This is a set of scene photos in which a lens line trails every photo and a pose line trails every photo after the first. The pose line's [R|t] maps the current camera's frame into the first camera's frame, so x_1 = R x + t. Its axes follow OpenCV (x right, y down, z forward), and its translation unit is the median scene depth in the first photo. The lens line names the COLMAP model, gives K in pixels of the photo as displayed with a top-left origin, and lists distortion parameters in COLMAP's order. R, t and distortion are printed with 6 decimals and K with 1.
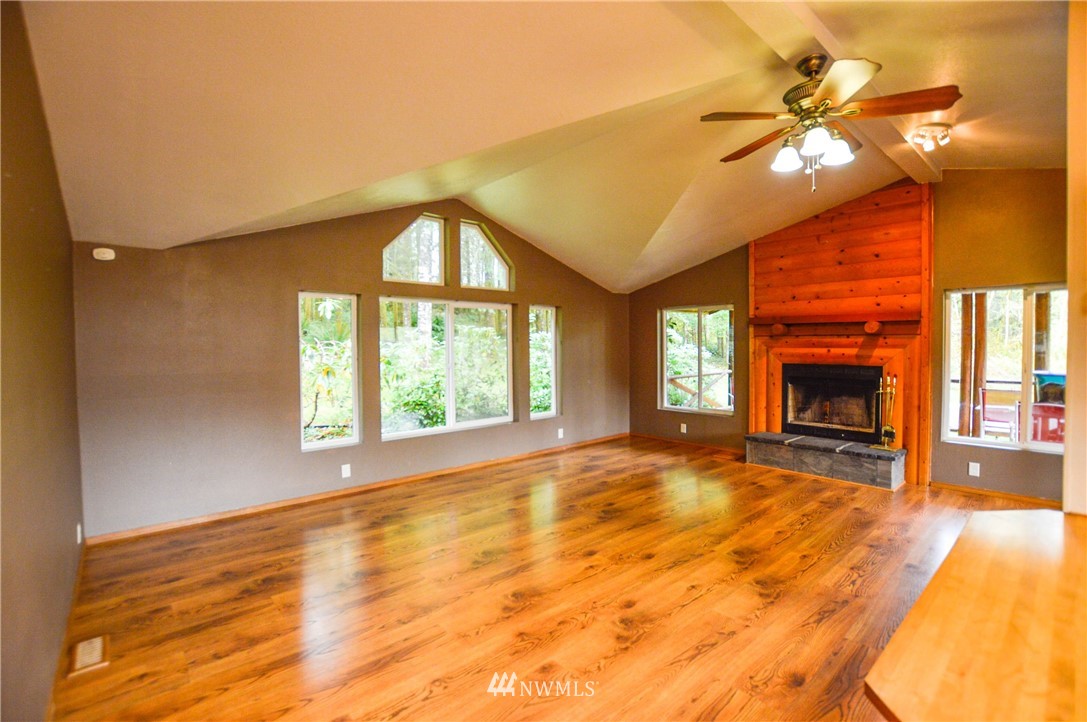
lens RADIAL K [[487.0, 0, 543.4], [0, 487.0, 366.5], [0, 0, 1]] dist [-0.028627, -0.000390]
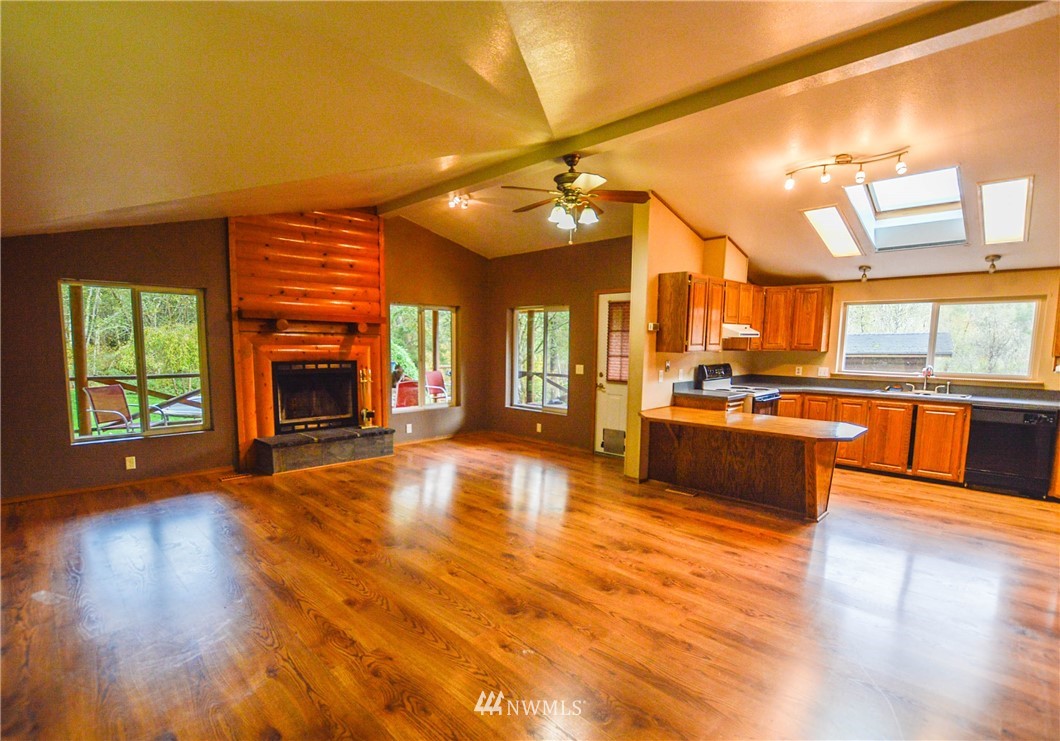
lens RADIAL K [[505.6, 0, 517.4], [0, 505.6, 395.0], [0, 0, 1]] dist [-0.017972, -0.000572]
pose [[-0.051444, -0.096870, 0.993967, -0.580893], [0.032470, 0.994596, 0.098612, -0.026274], [-0.998148, 0.037347, -0.048020, 0.662949]]
